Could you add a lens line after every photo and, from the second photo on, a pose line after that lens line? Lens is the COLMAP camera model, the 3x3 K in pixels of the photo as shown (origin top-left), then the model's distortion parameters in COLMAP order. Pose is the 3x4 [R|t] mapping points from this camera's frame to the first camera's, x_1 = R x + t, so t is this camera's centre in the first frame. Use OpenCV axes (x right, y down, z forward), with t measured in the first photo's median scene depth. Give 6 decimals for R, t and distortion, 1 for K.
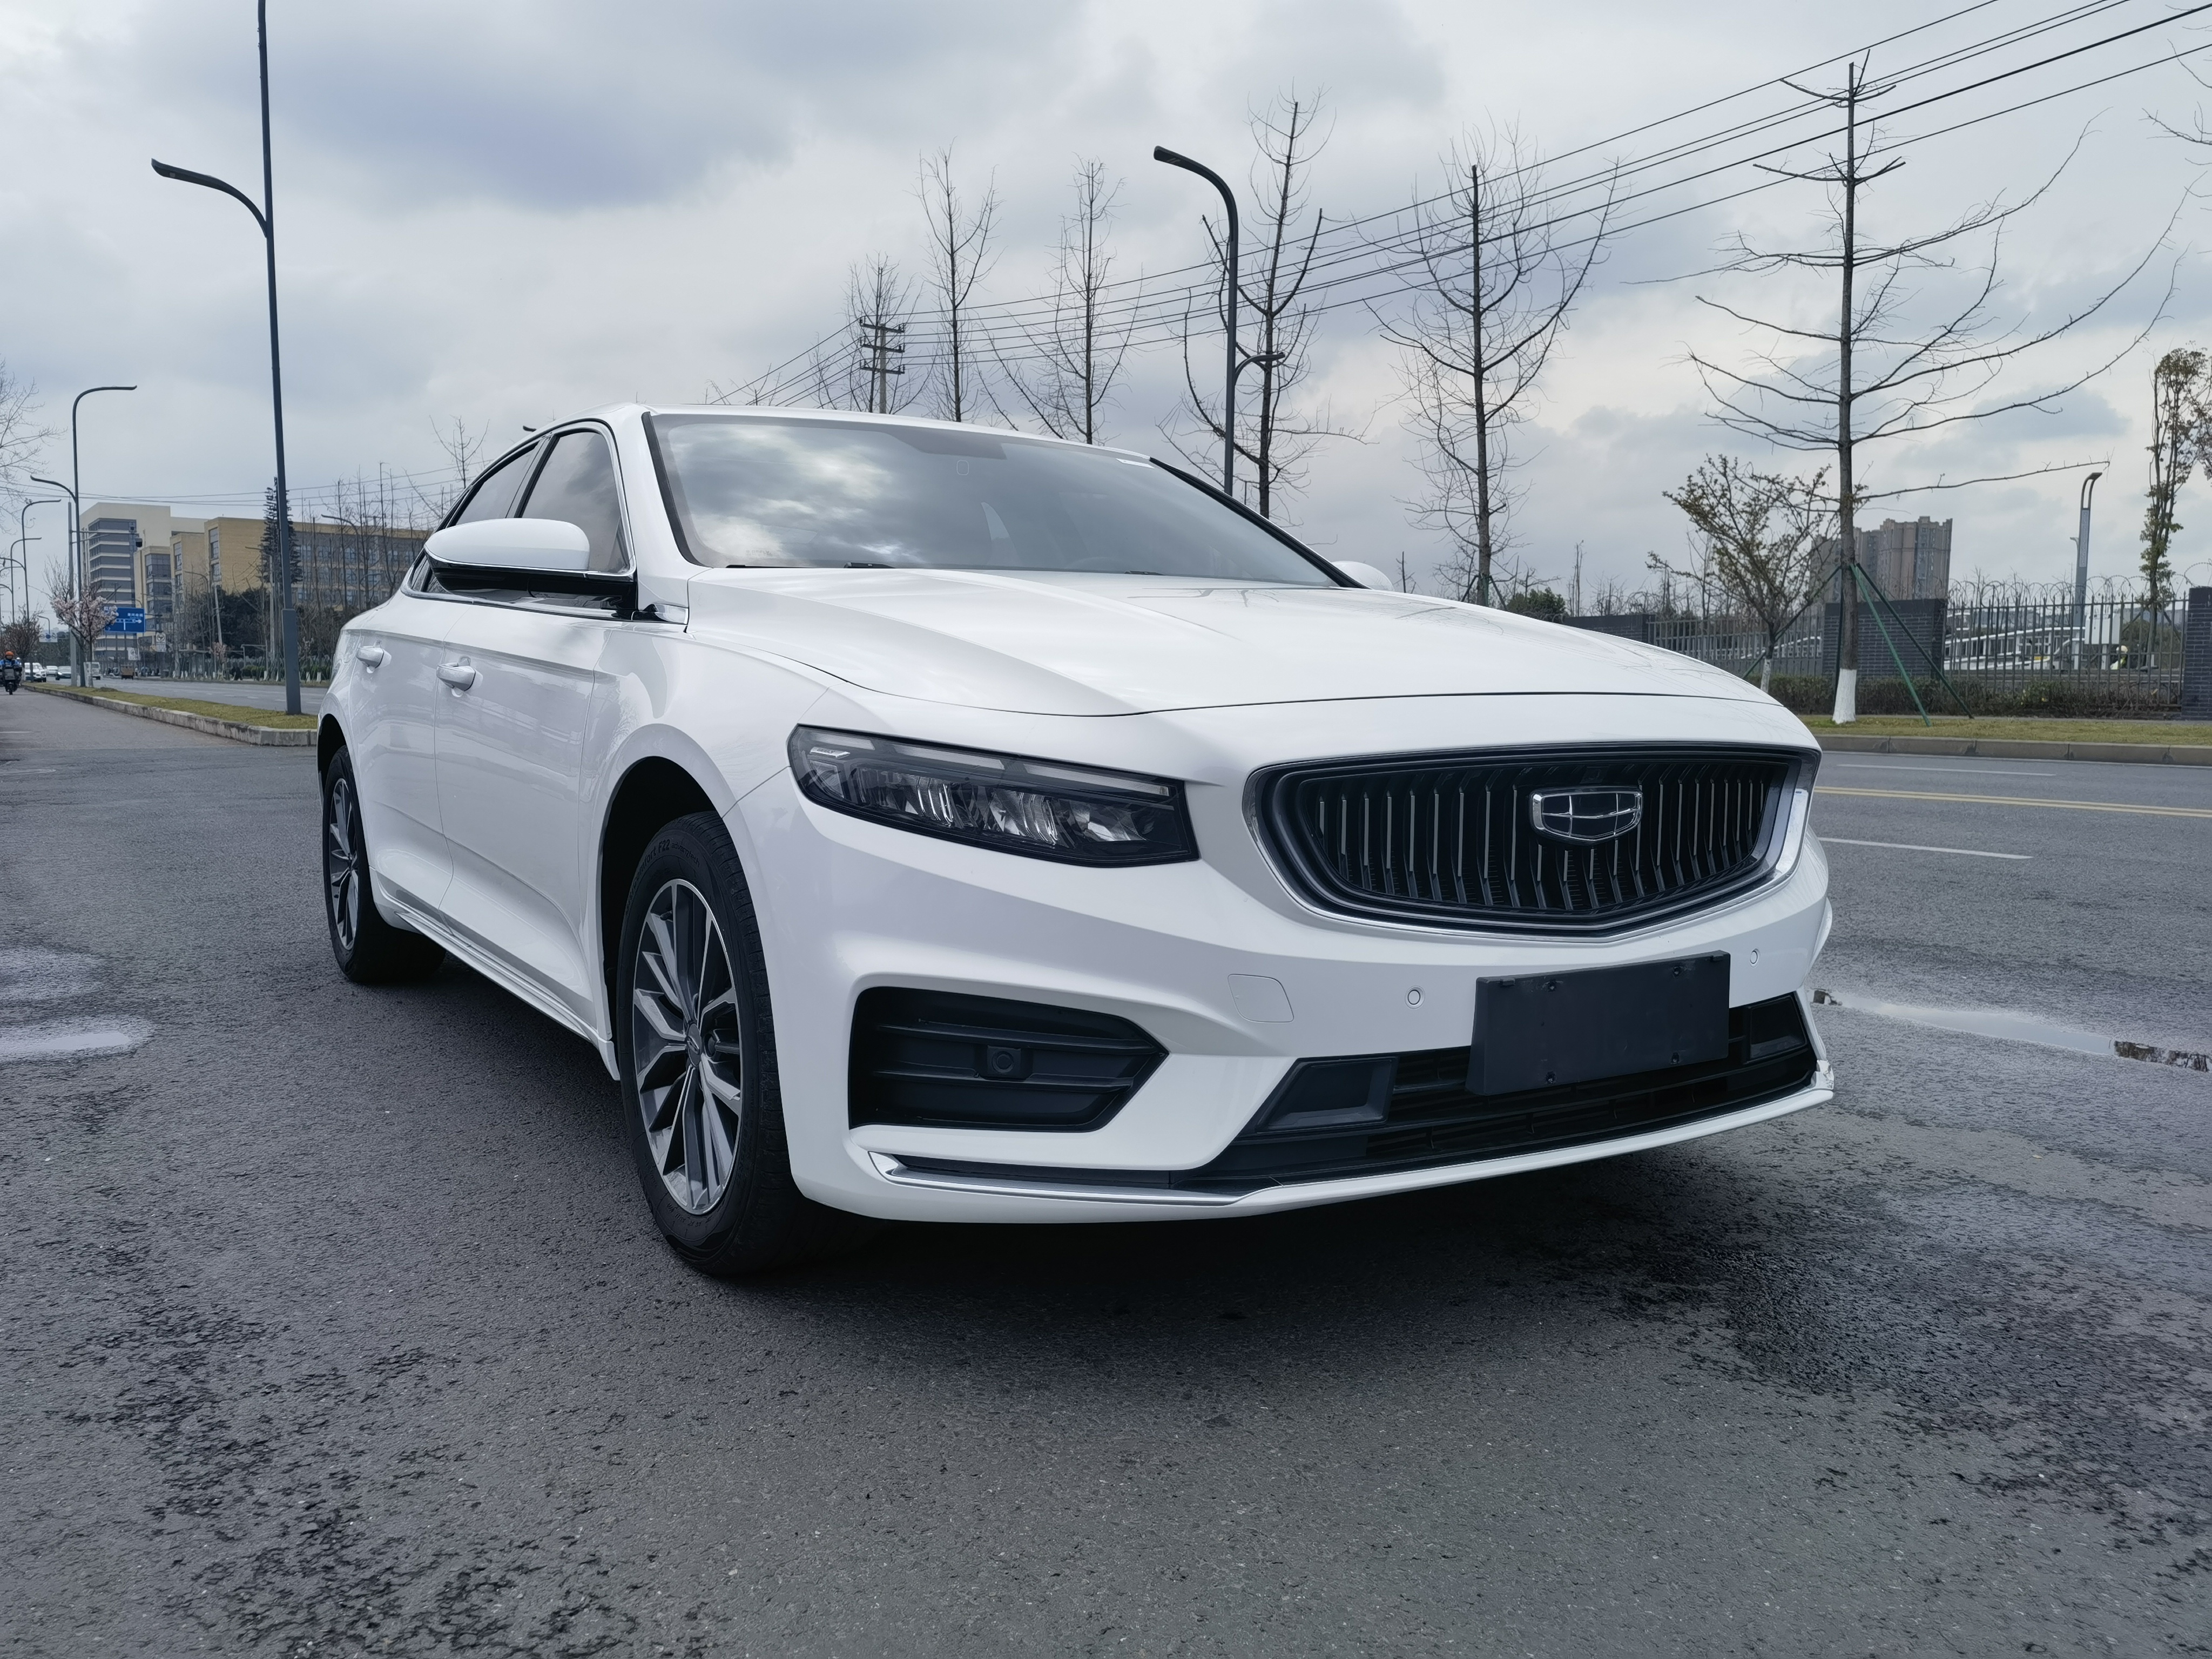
lens RADIAL K [[1713.9, 0, 1099.6], [0, 1713.9, 830.4], [0, 0, 1]] dist [0.132081, -0.167218]
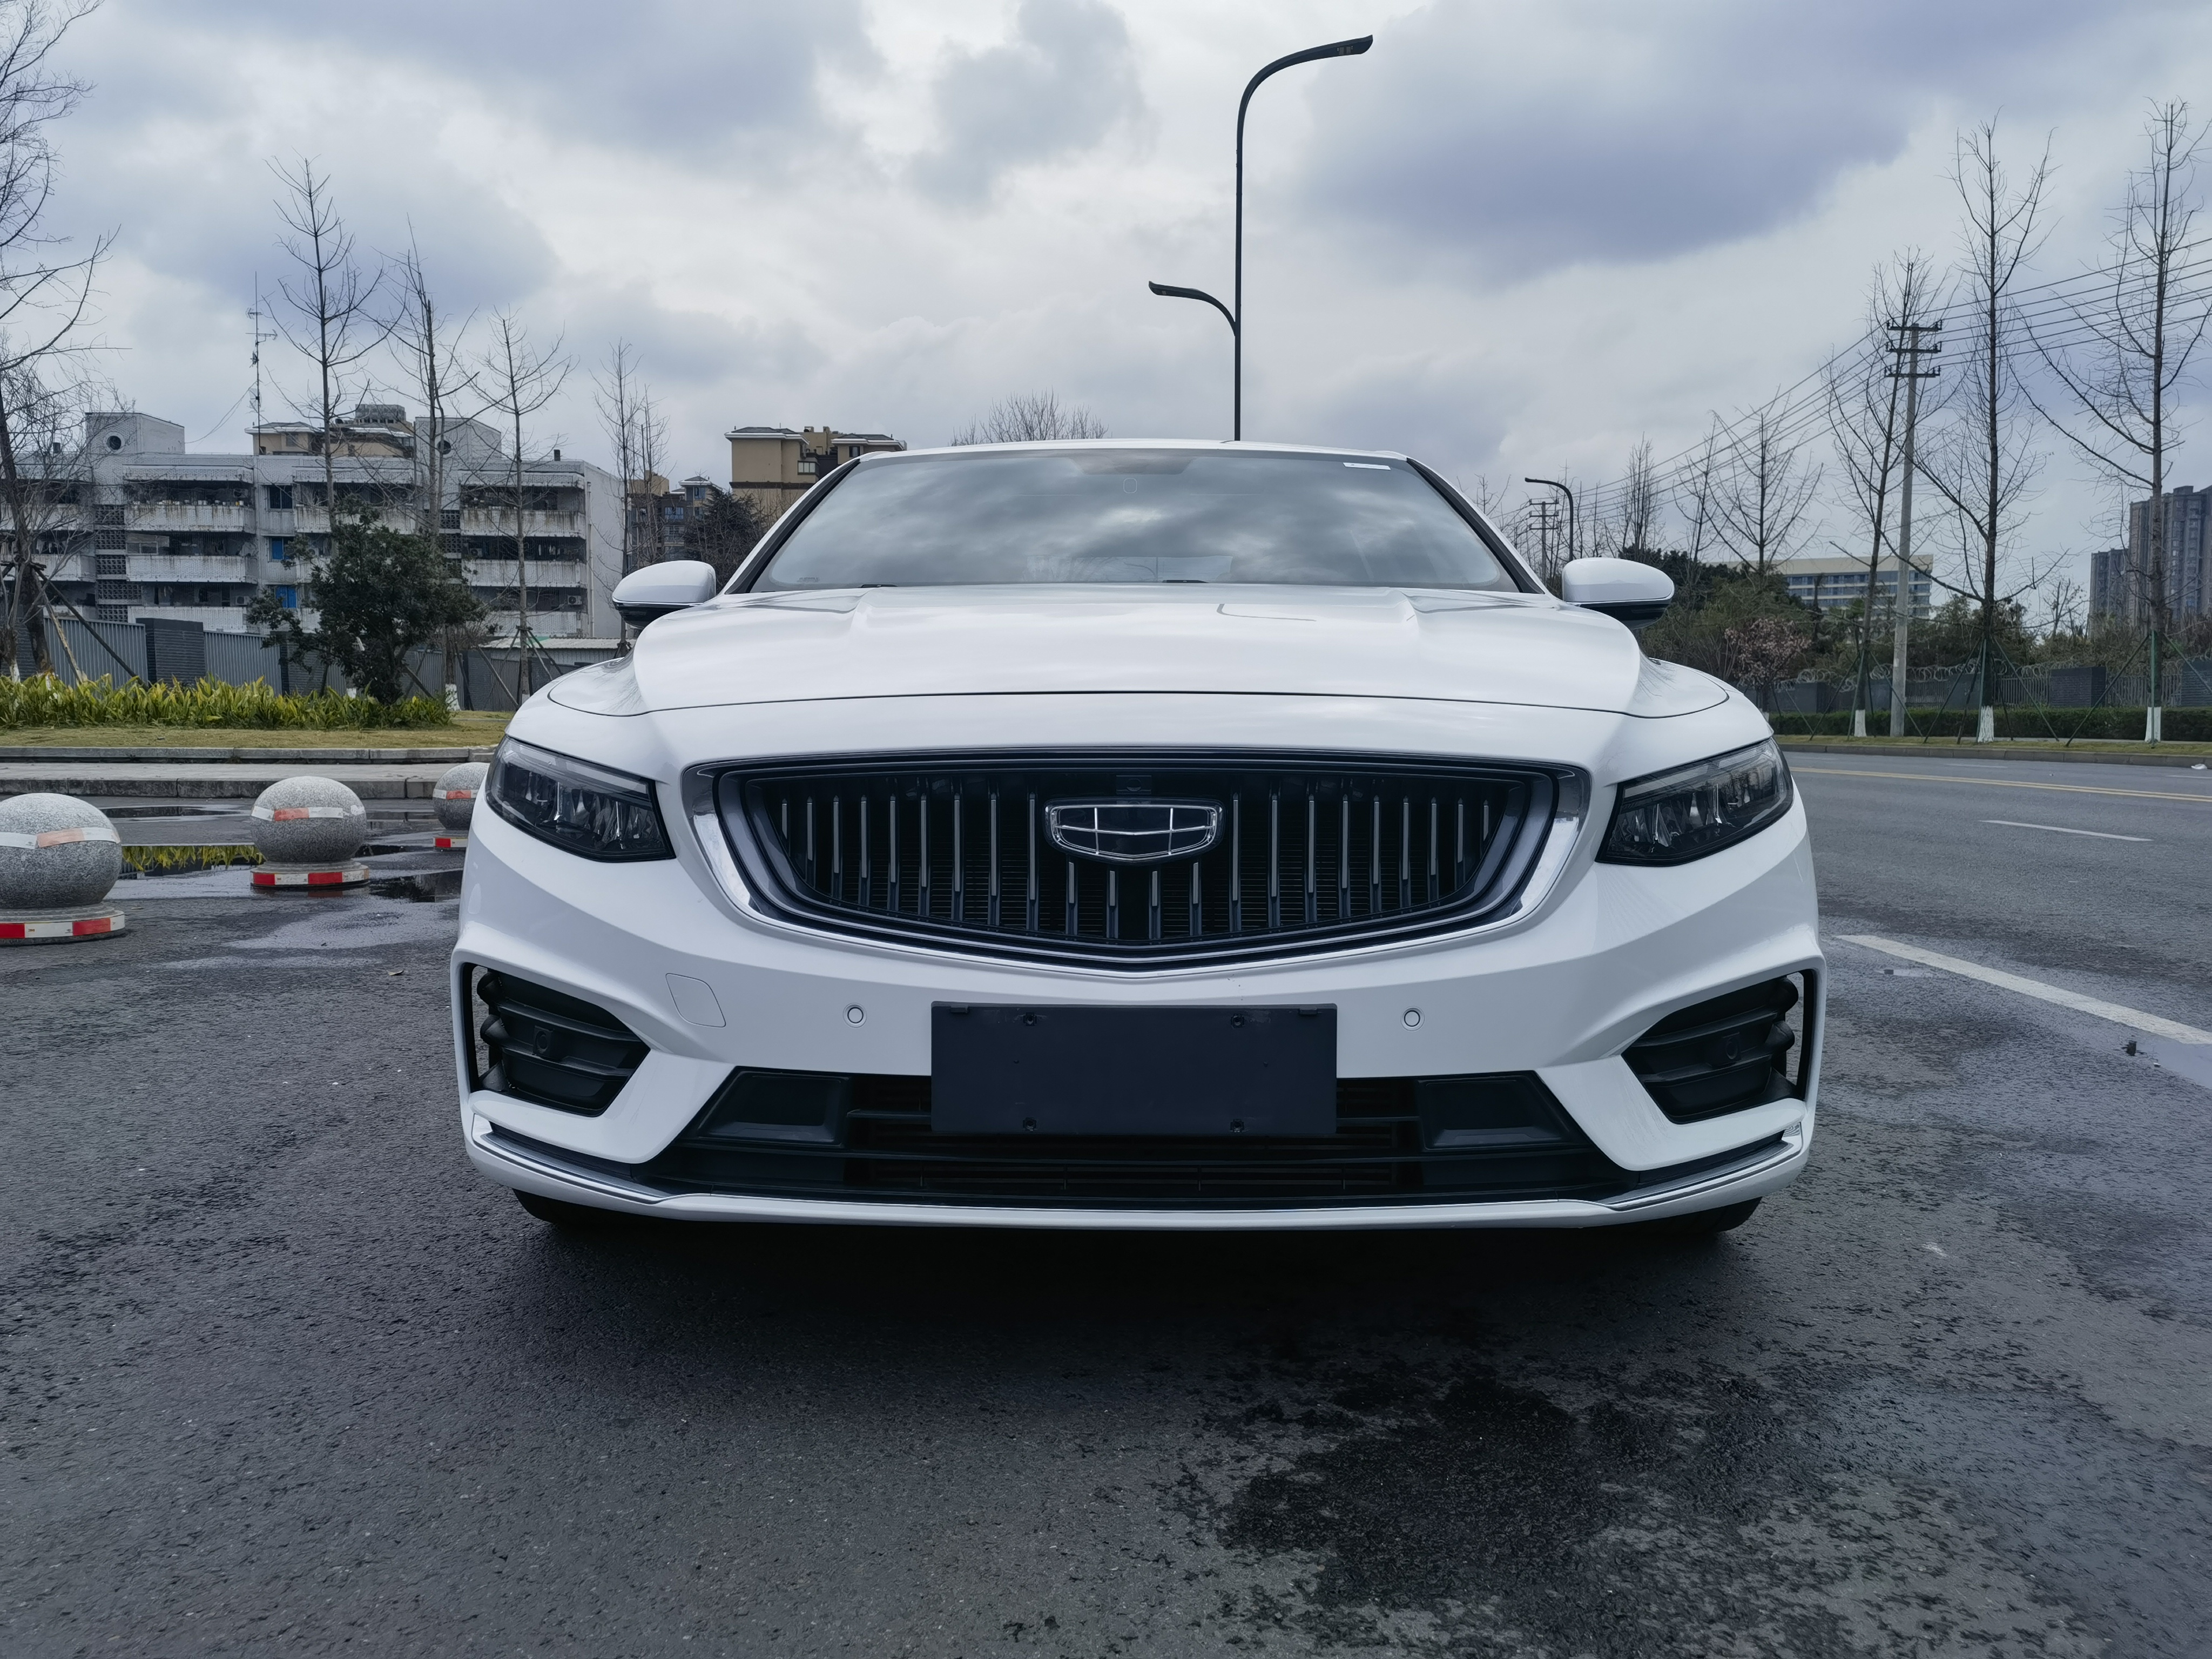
lens RADIAL K [[1703.0, 0, 1073.3], [0, 1703.0, 860.0], [0, 0, 1]] dist [0.154599, -0.201306]
pose [[0.838868, 0.040021, -0.542861, 0.690764], [-0.044109, 0.999012, 0.005489, 0.001961], [0.542544, 0.019340, 0.839805, 0.250913]]
